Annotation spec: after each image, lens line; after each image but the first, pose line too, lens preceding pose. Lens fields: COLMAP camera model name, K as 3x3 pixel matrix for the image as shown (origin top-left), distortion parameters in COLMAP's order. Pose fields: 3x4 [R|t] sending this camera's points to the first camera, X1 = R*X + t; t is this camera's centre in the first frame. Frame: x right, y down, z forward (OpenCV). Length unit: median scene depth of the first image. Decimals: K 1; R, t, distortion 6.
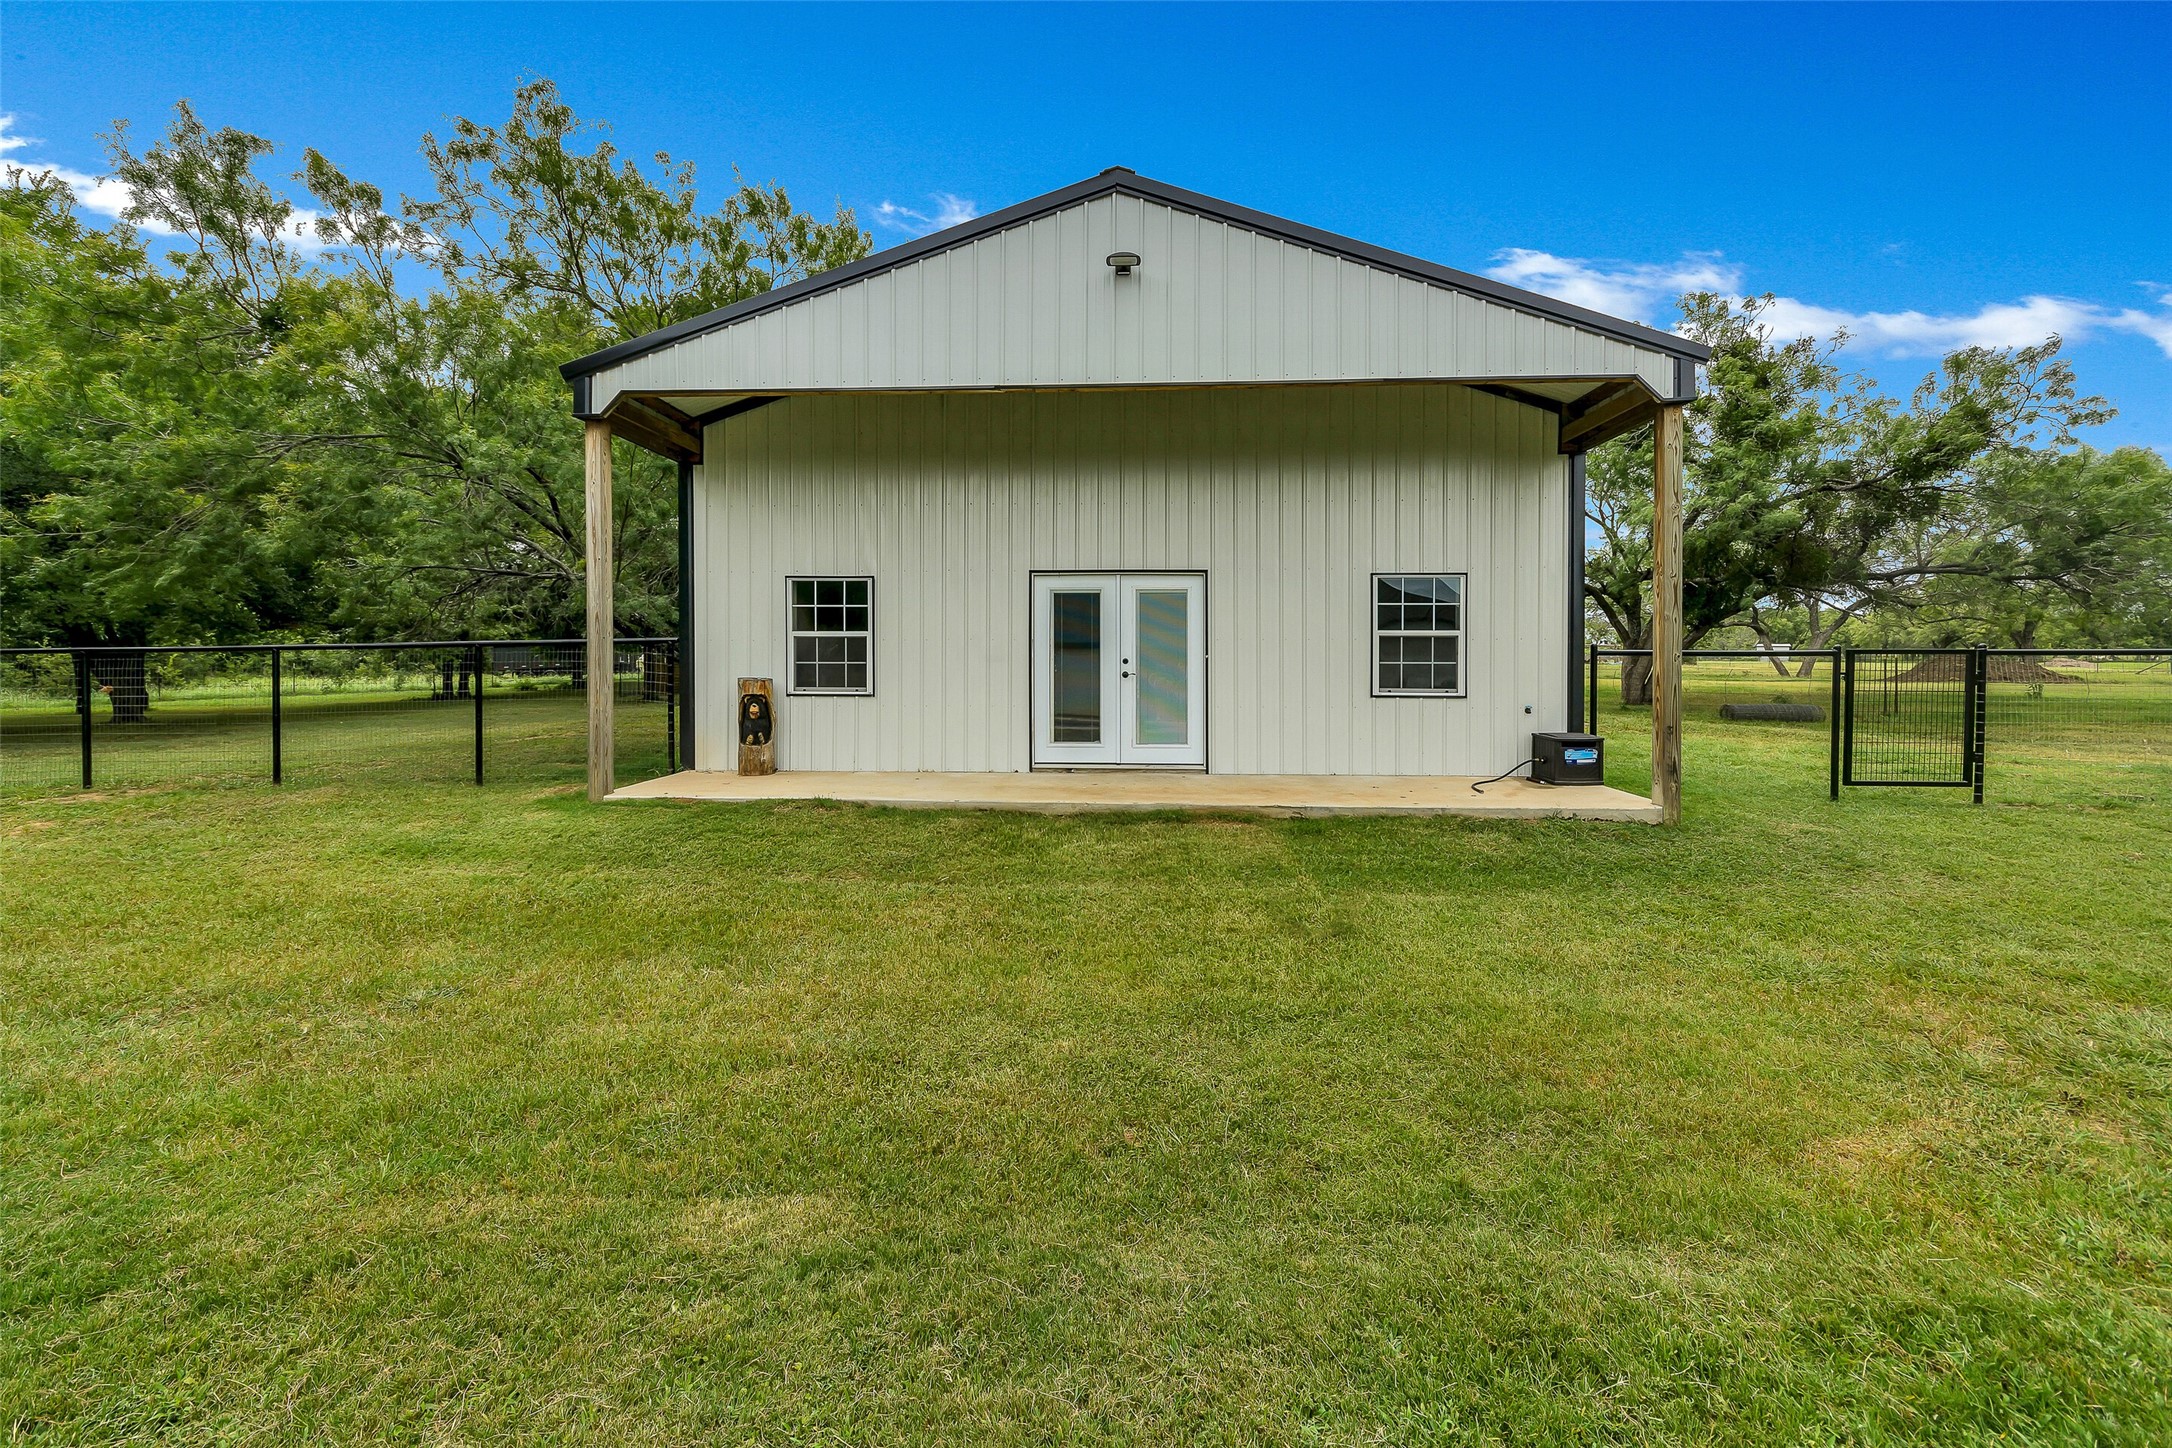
lens RADIAL K [[782.2, 0, 1090.1], [0, 782.2, 672.2], [0, 0, 1]] dist [-0.002474, 0.000141]
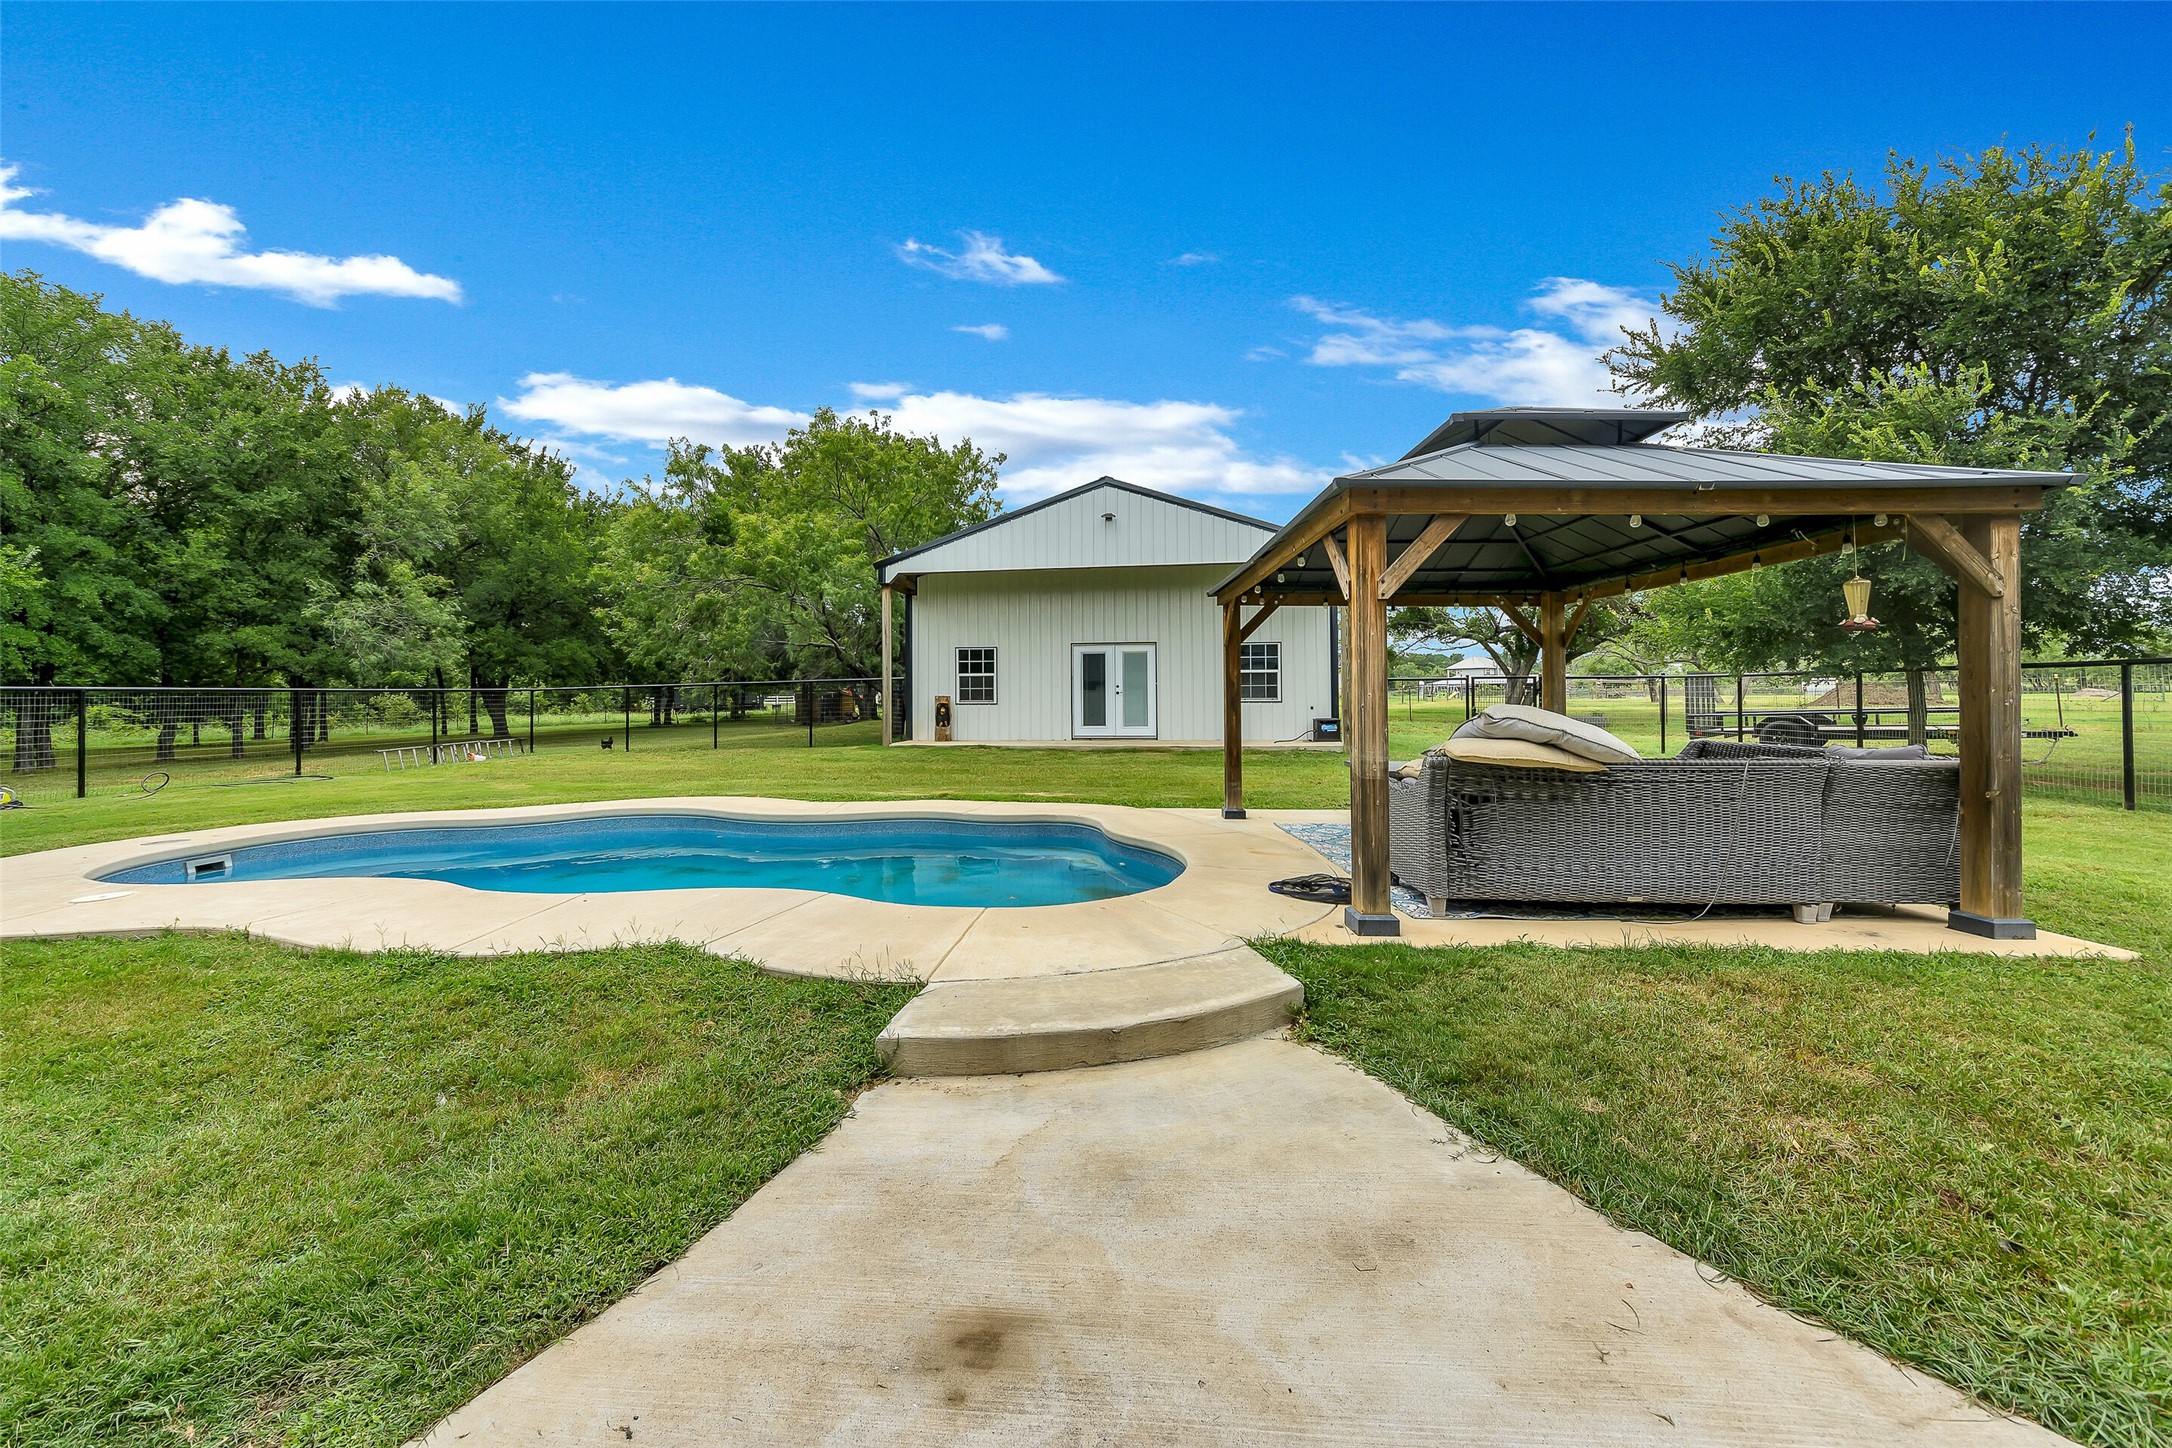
lens RADIAL K [[789.8, 0, 1074.3], [0, 789.8, 688.3], [0, 0, 1]] dist [-0.014778, 0.005745]
pose [[0.997781, -0.009475, -0.065897, 0.068711], [0.007150, 0.999346, -0.035434, 0.064455], [0.066190, 0.034884, 0.997197, -1.096218]]
